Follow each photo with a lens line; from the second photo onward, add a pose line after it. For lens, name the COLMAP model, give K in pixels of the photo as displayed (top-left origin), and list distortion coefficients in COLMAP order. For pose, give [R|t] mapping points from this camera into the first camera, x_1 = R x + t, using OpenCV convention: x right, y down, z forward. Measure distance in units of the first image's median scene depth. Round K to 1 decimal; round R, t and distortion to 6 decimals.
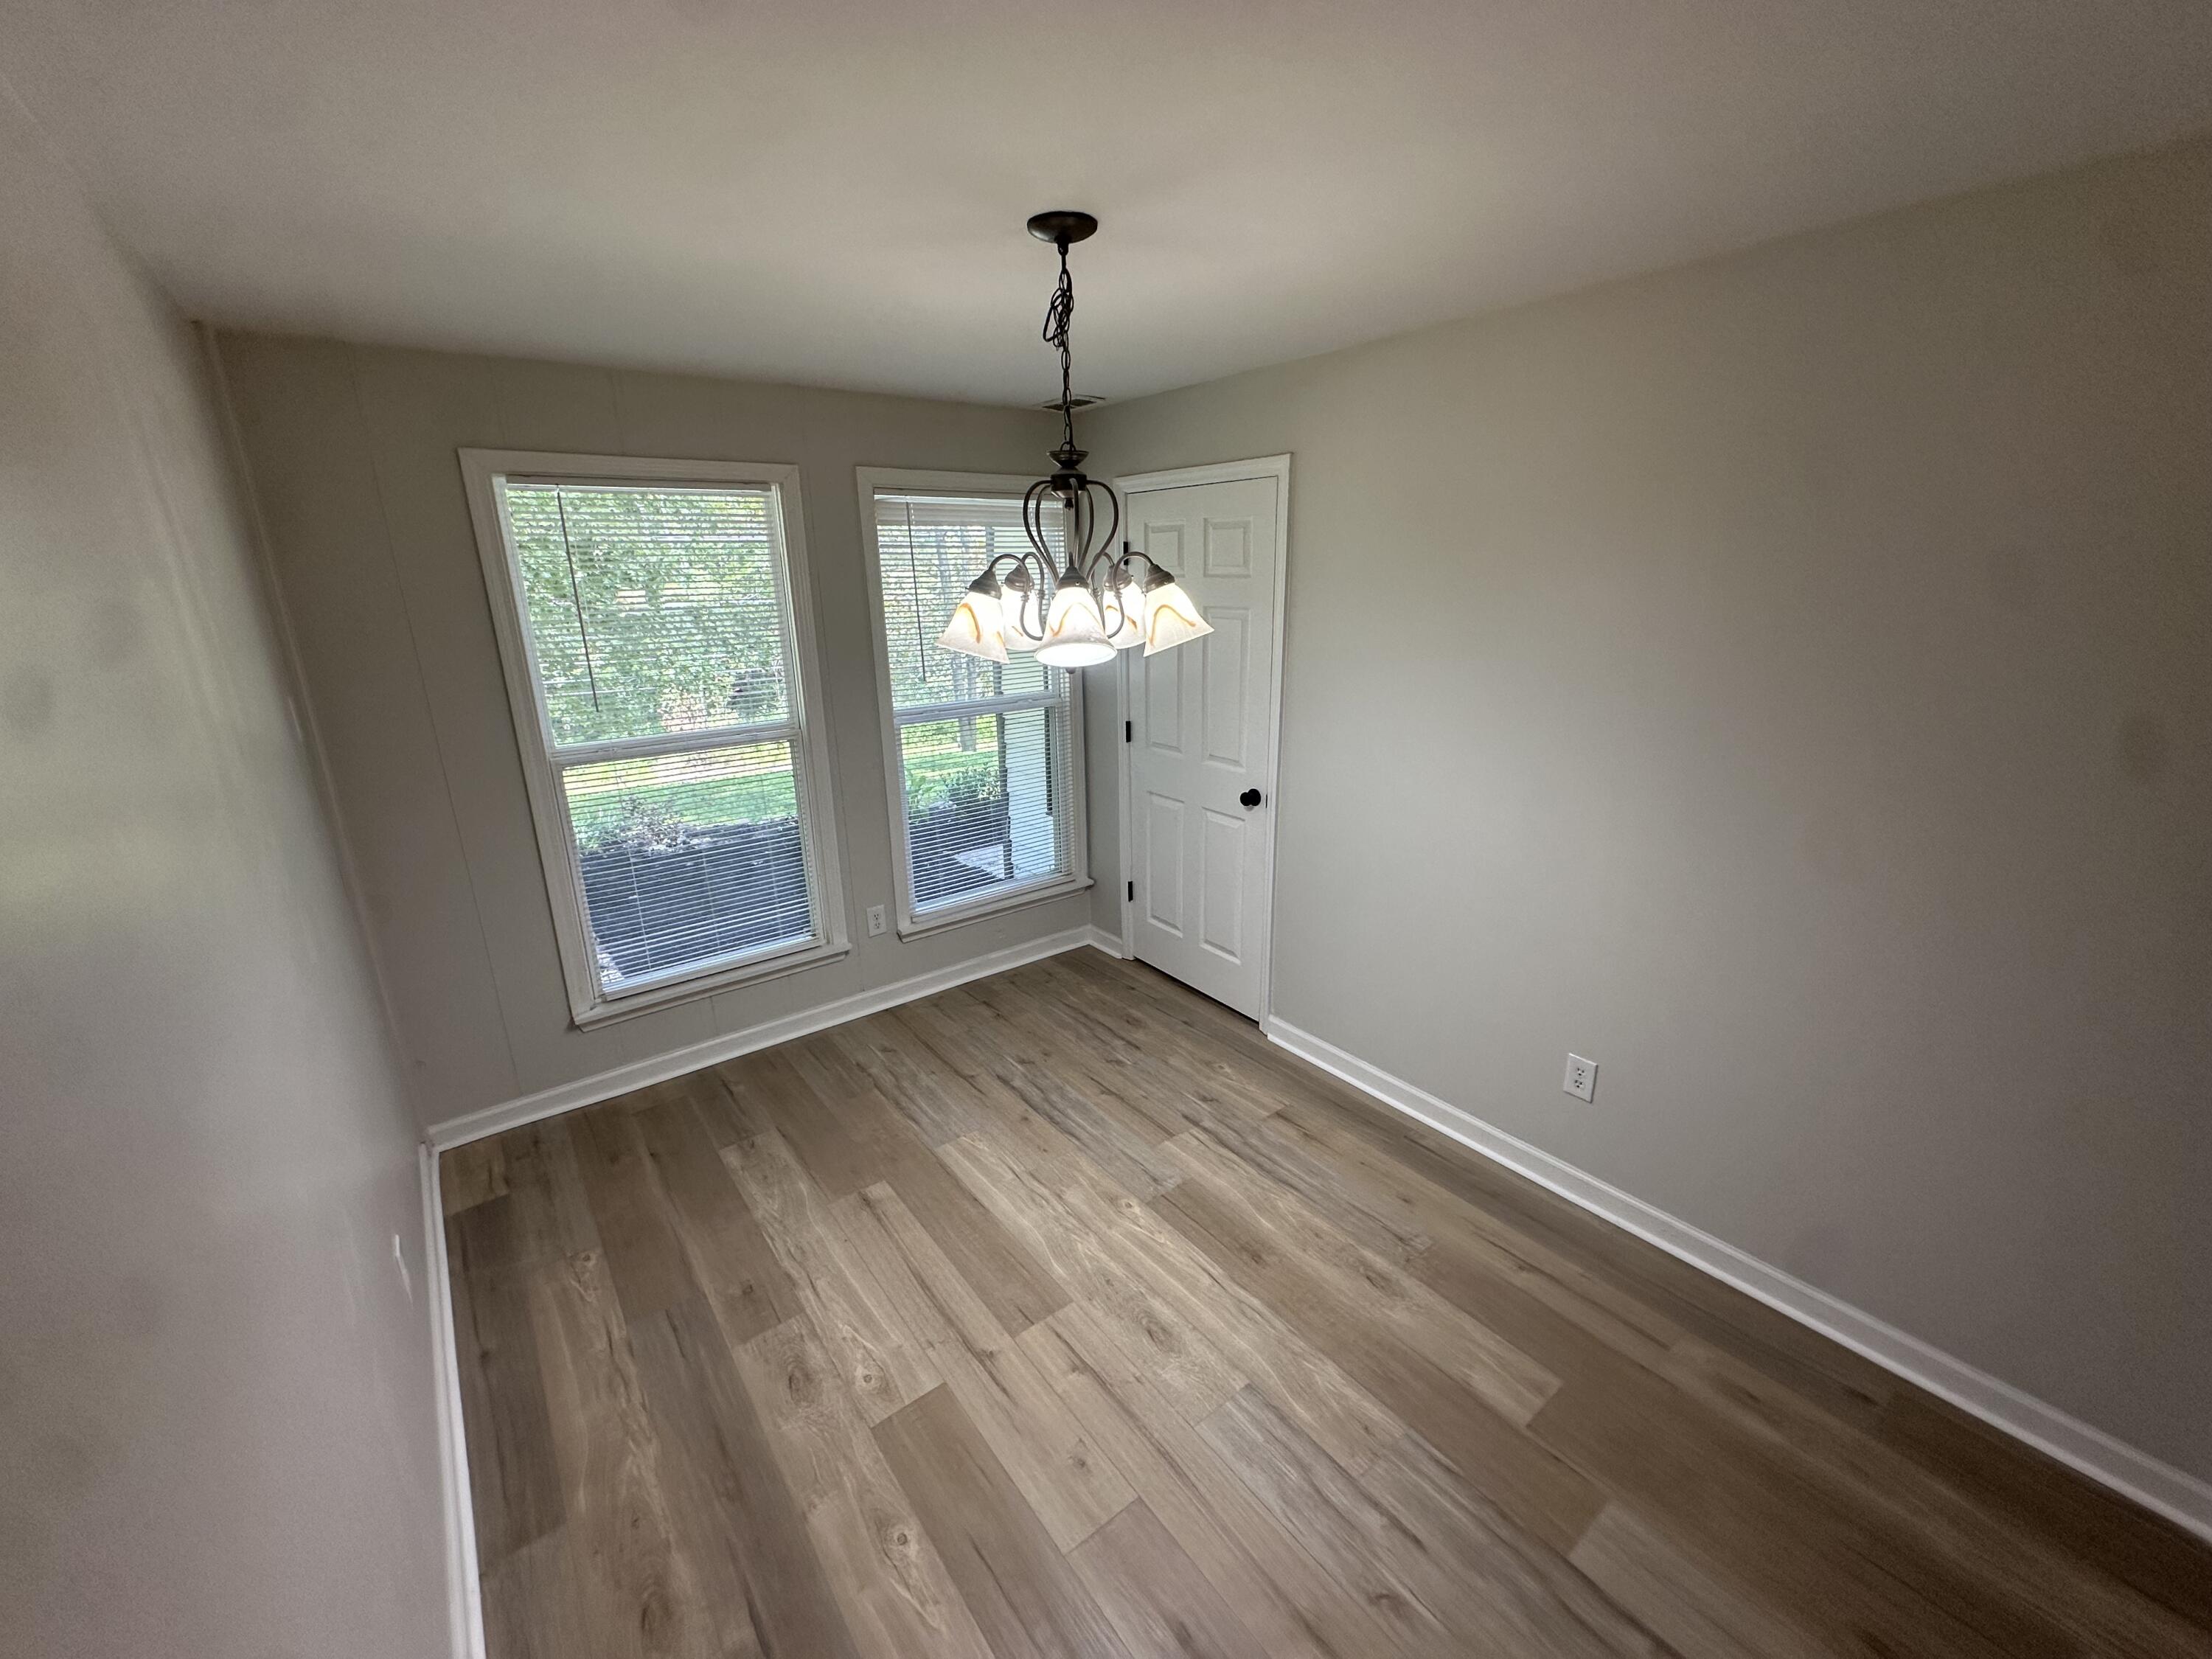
lens RADIAL K [[884.7, 0, 1100.8], [0, 884.7, 822.1], [0, 0, 1]] dist [-0.008980, -0.000009]
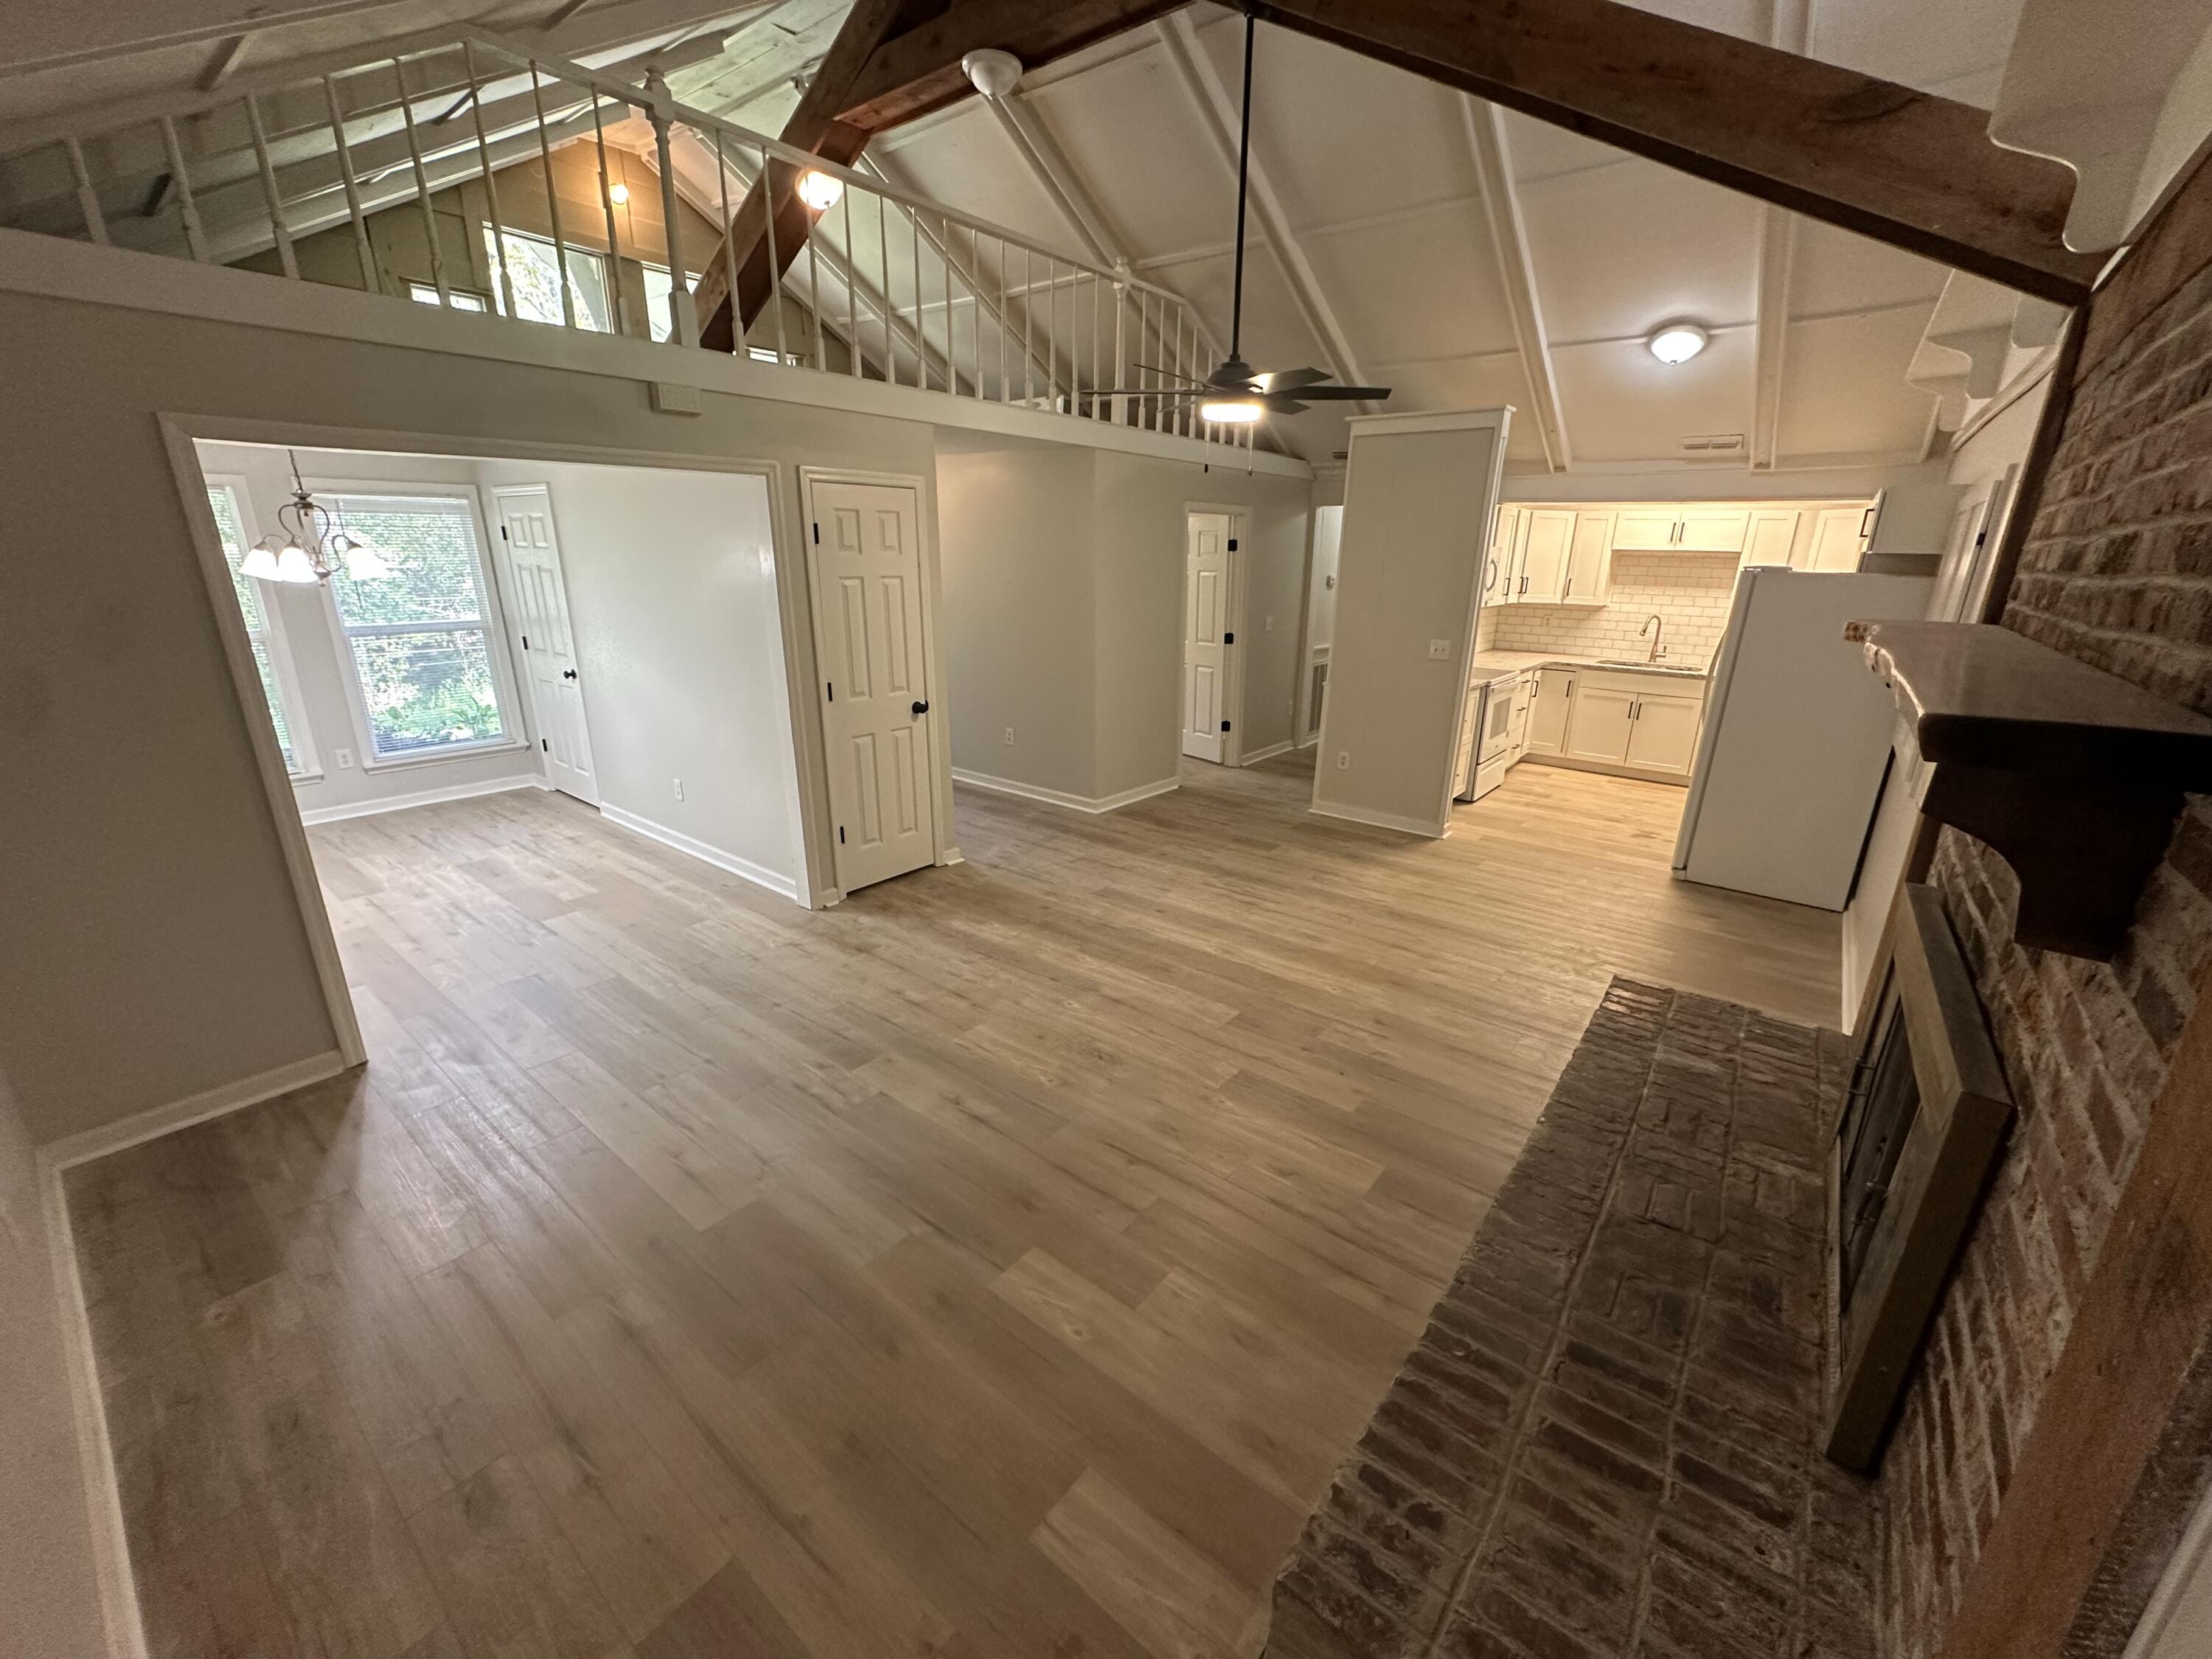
lens RADIAL K [[884.7, 0, 1102.0], [0, 884.7, 838.6], [0, 0, 1]] dist [-0.008980, -0.000009]
pose [[0.971409, -0.054955, 0.230966, 0.870429], [0.045024, 0.997829, 0.048057, 0.294972], [-0.233106, -0.036284, 0.971774, -1.086750]]
